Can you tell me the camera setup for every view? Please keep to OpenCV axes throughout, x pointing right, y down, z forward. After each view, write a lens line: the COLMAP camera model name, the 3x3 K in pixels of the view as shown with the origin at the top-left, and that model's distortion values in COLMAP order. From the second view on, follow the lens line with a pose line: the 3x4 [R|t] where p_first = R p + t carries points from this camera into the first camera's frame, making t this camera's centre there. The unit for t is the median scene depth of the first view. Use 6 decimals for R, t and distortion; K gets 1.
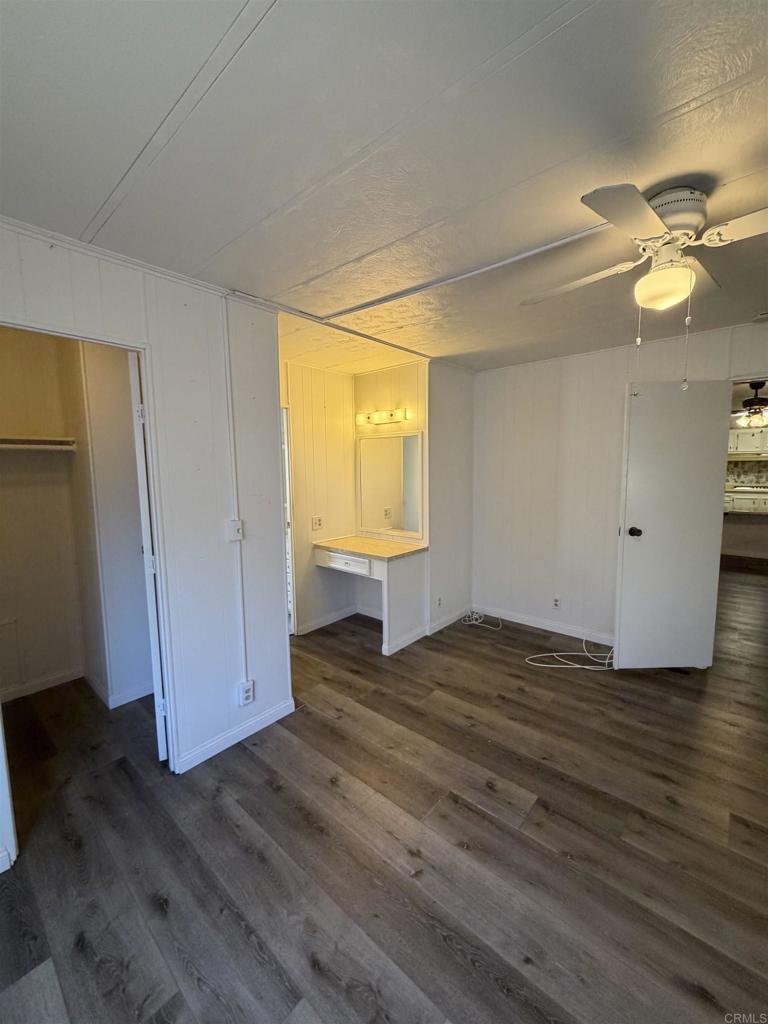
lens RADIAL K [[409.8, 0, 379.8], [0, 409.8, 505.7], [0, 0, 1]] dist [-0.003548, 0.000569]
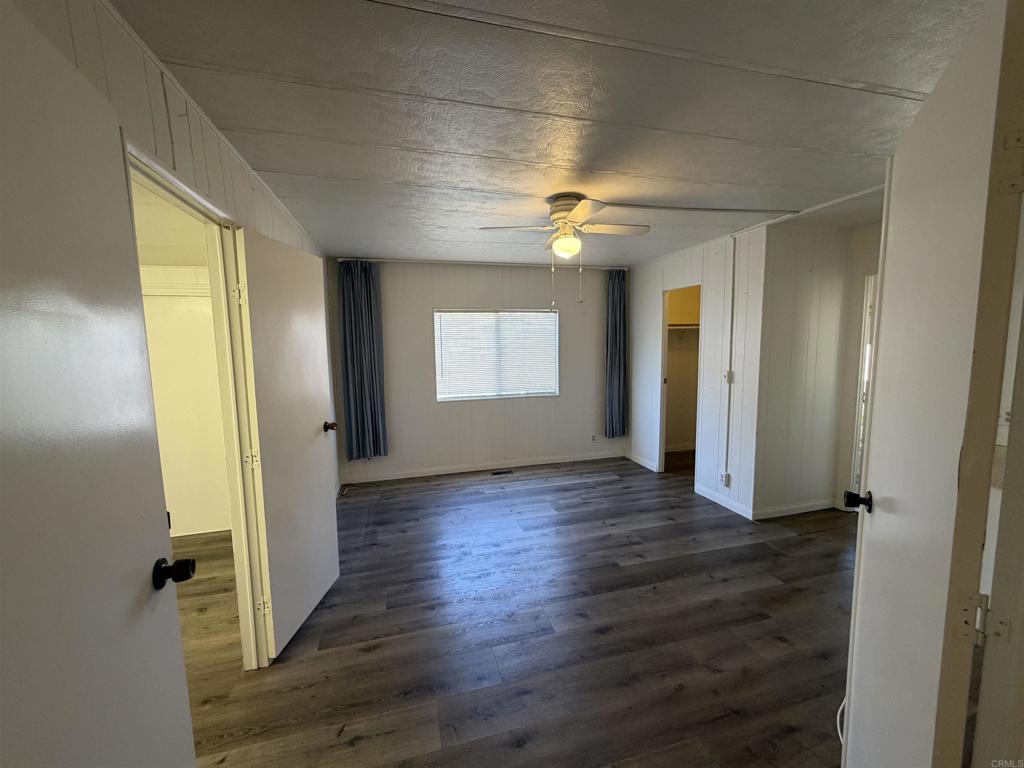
lens RADIAL K [[409.8, 0, 510.5], [0, 409.8, 384.5], [0, 0, 1]] dist [-0.003548, 0.000569]
pose [[-0.539523, 0.116592, -0.833860, 1.514498], [-0.066618, 0.981350, 0.180317, -0.143058], [0.839332, 0.152835, -0.521693, 1.152559]]
